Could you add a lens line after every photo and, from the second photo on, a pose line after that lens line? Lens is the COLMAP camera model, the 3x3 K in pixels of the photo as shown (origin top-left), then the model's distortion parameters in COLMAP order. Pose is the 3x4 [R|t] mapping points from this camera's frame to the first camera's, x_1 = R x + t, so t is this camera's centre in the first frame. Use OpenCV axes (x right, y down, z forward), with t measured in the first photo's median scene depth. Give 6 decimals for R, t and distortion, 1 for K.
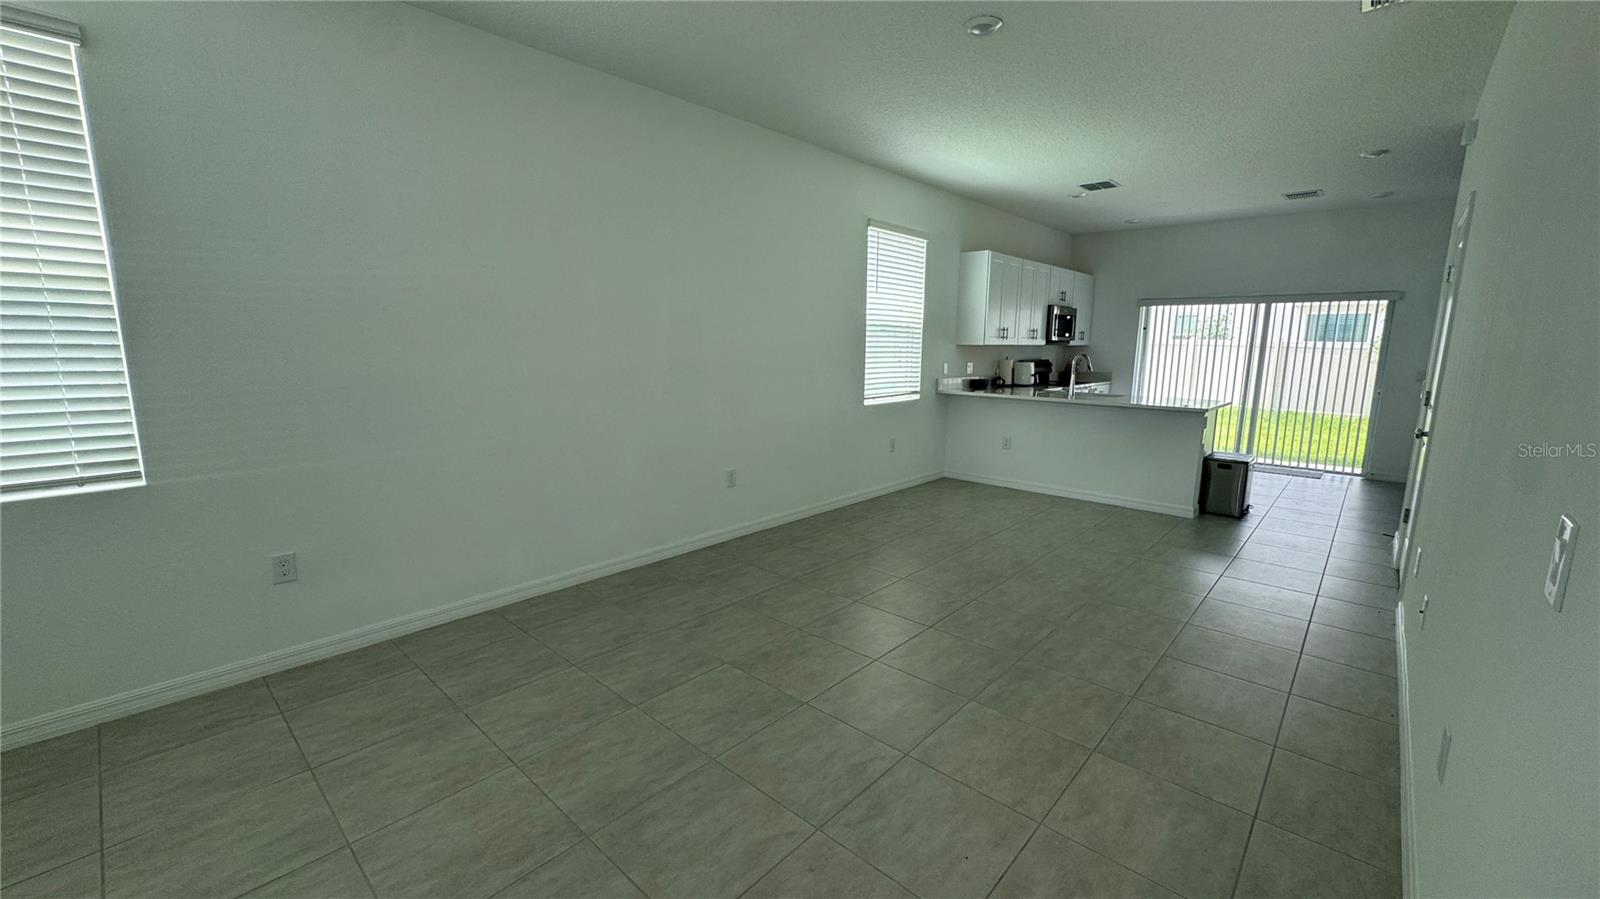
lens RADIAL K [[627.0, 0, 800.0], [0, 627.0, 449.5], [0, 0, 1]] dist [0.000350, 0.000069]
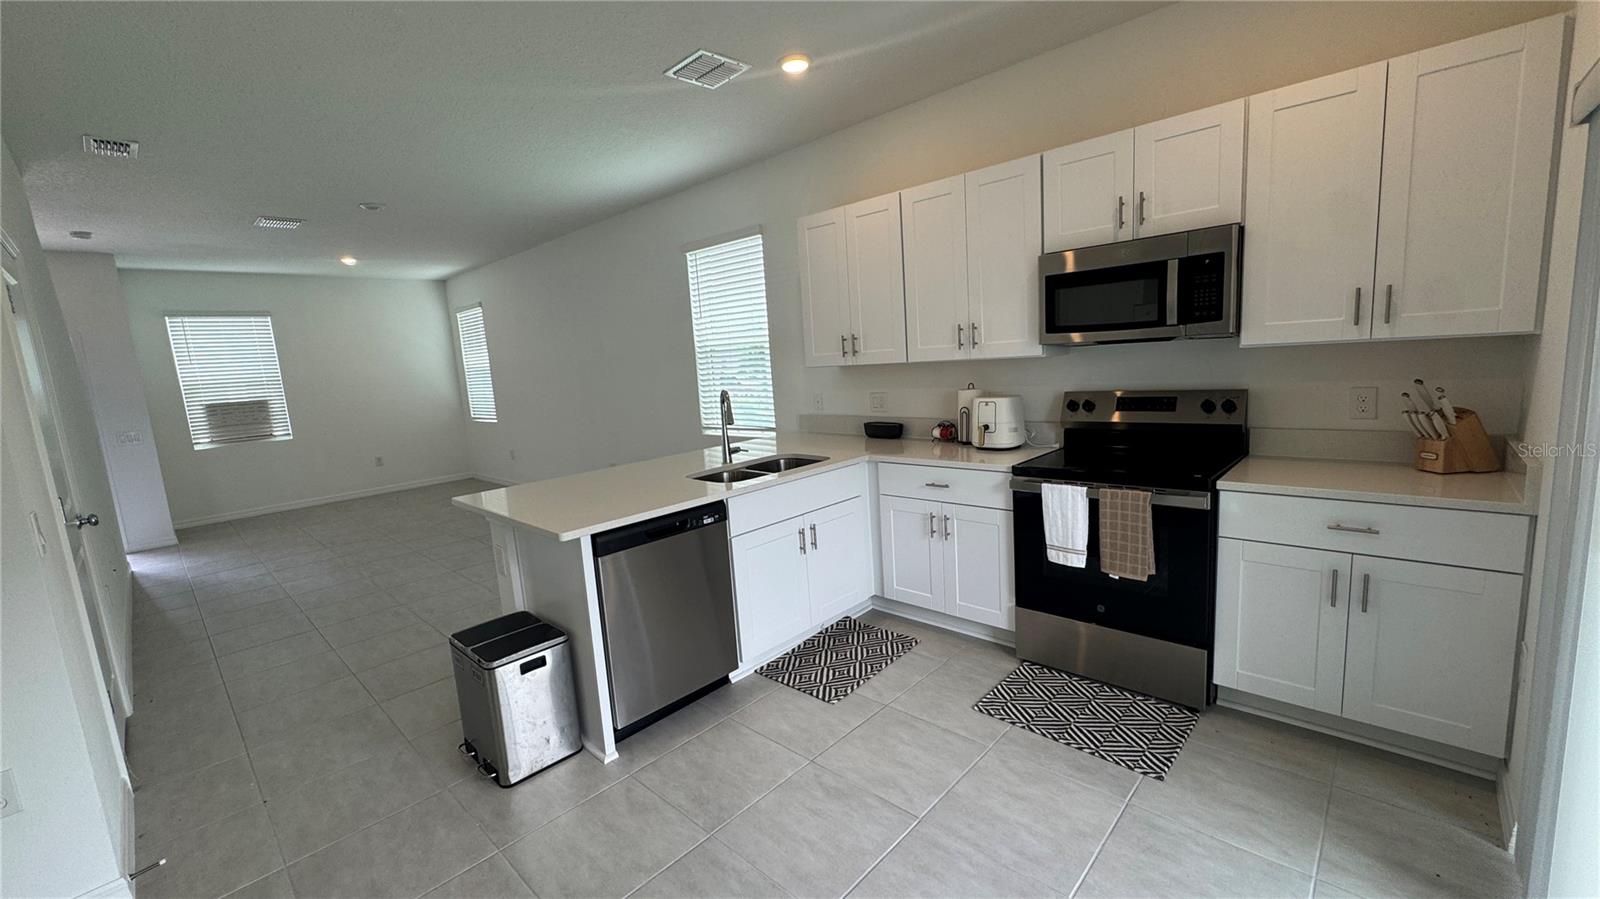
lens RADIAL K [[641.2, 0, 800.0], [0, 641.2, 449.5], [0, 0, 1]] dist [-0.001706, 0.000078]
pose [[-0.024053, 0.141133, -0.989698, 1.084742], [-0.106016, 0.984042, 0.142903, -0.203710], [0.994073, 0.108361, -0.008707, 1.156258]]
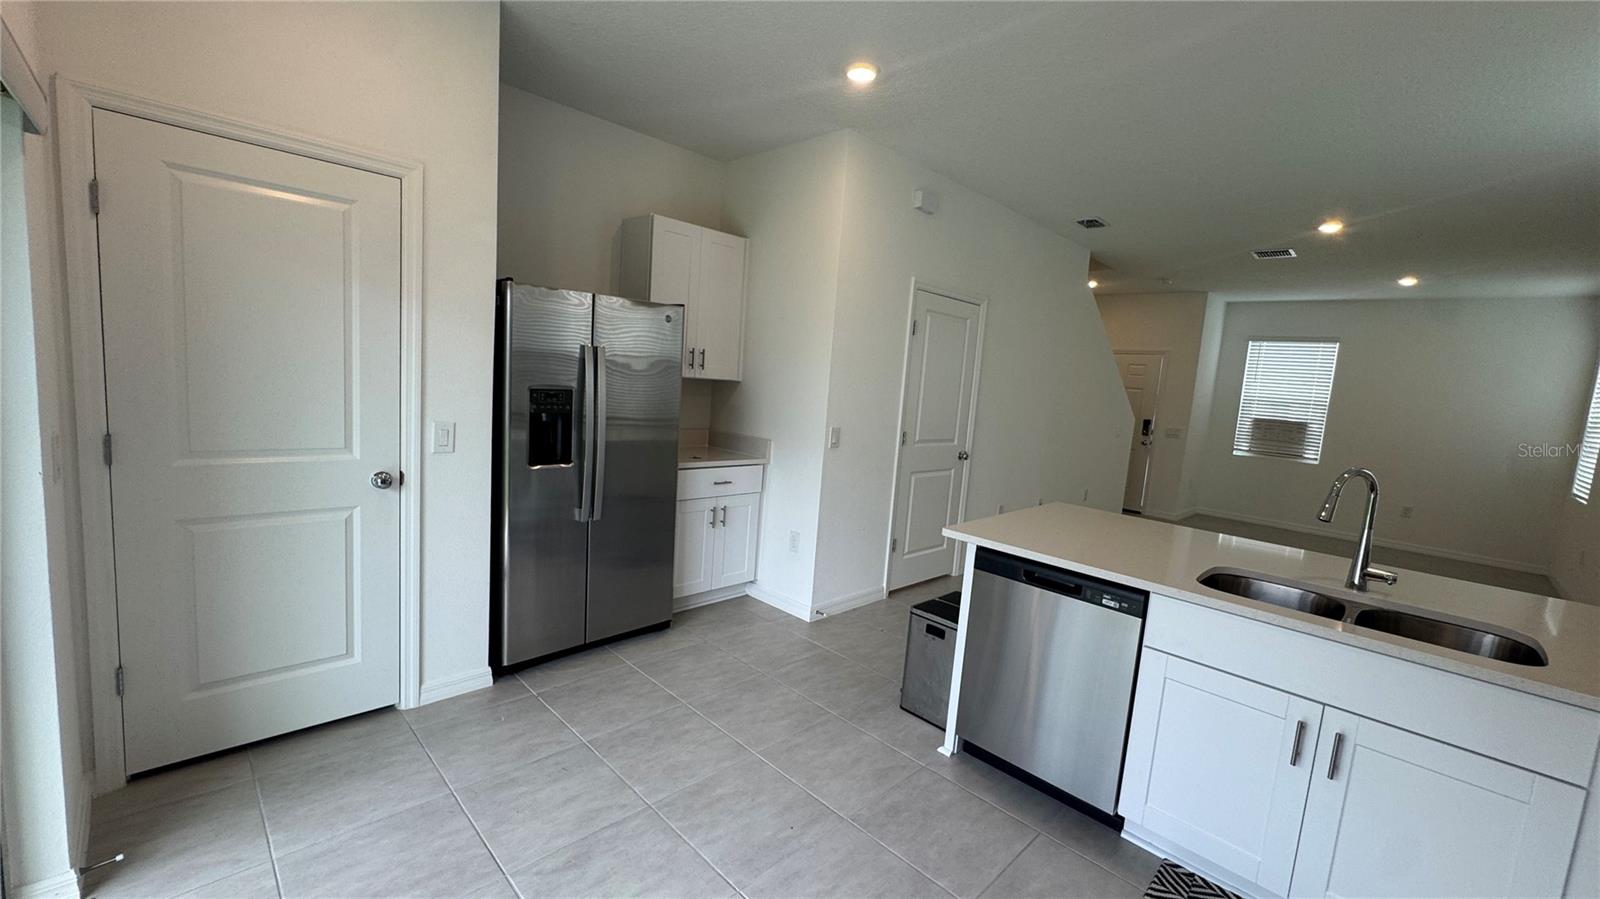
lens RADIAL K [[641.2, 0, 800.0], [0, 641.2, 449.5], [0, 0, 1]] dist [-0.001706, 0.000078]
pose [[-0.995182, -0.088393, 0.042427, 0.787735], [-0.072689, 0.955536, 0.285776, -0.256660], [-0.065801, 0.281315, -0.957357, 1.440633]]
